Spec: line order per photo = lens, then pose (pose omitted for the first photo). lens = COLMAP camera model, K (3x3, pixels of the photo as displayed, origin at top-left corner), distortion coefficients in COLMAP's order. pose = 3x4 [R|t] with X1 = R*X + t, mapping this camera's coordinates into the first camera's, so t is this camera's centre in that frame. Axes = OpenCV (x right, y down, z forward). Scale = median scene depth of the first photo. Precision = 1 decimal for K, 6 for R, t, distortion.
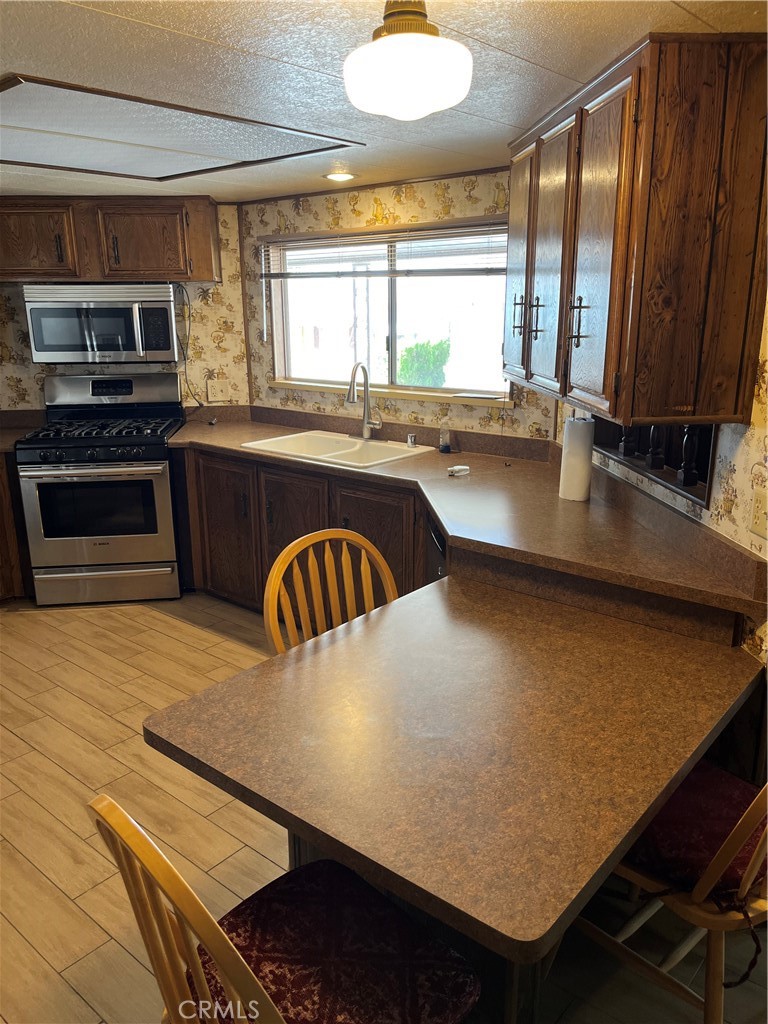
lens RADIAL K [[780.6, 0, 384.3], [0, 780.6, 514.0], [0, 0, 1]] dist [0.030970, -0.045963]
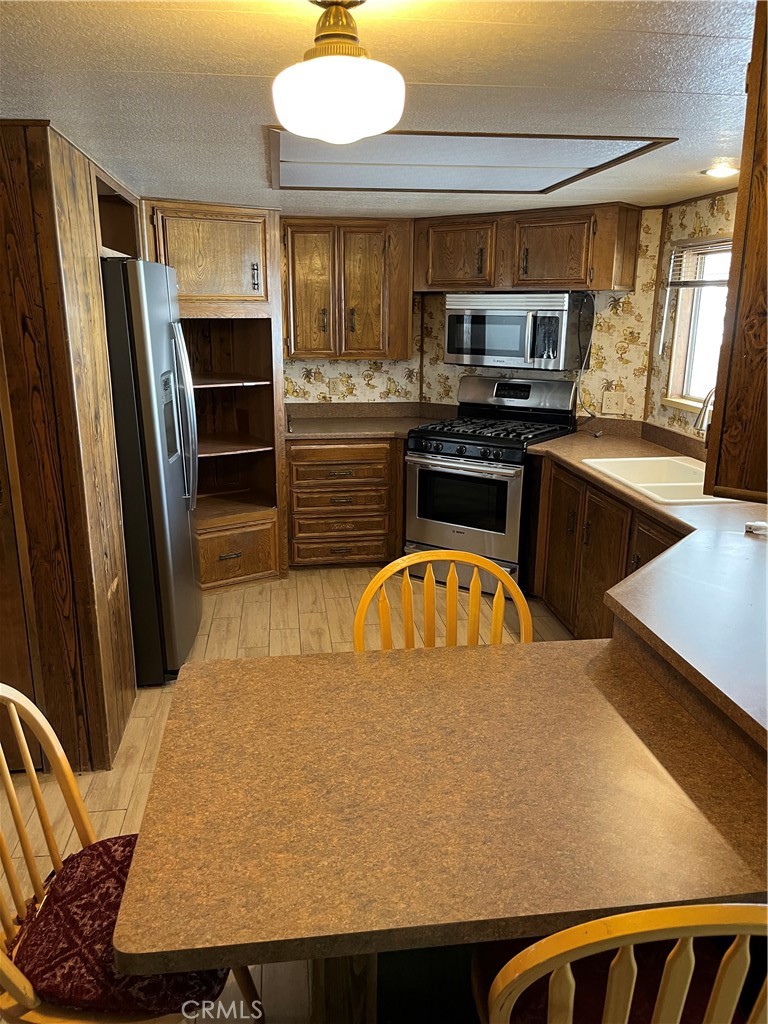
lens RADIAL K [[780.6, 0, 380.2], [0, 780.6, 518.5], [0, 0, 1]] dist [0.030970, -0.045963]
pose [[0.735367, 0.190523, -0.650336, 0.243883], [-0.188548, 0.979295, 0.073695, -0.037385], [0.650911, 0.068427, 0.756064, 0.098134]]
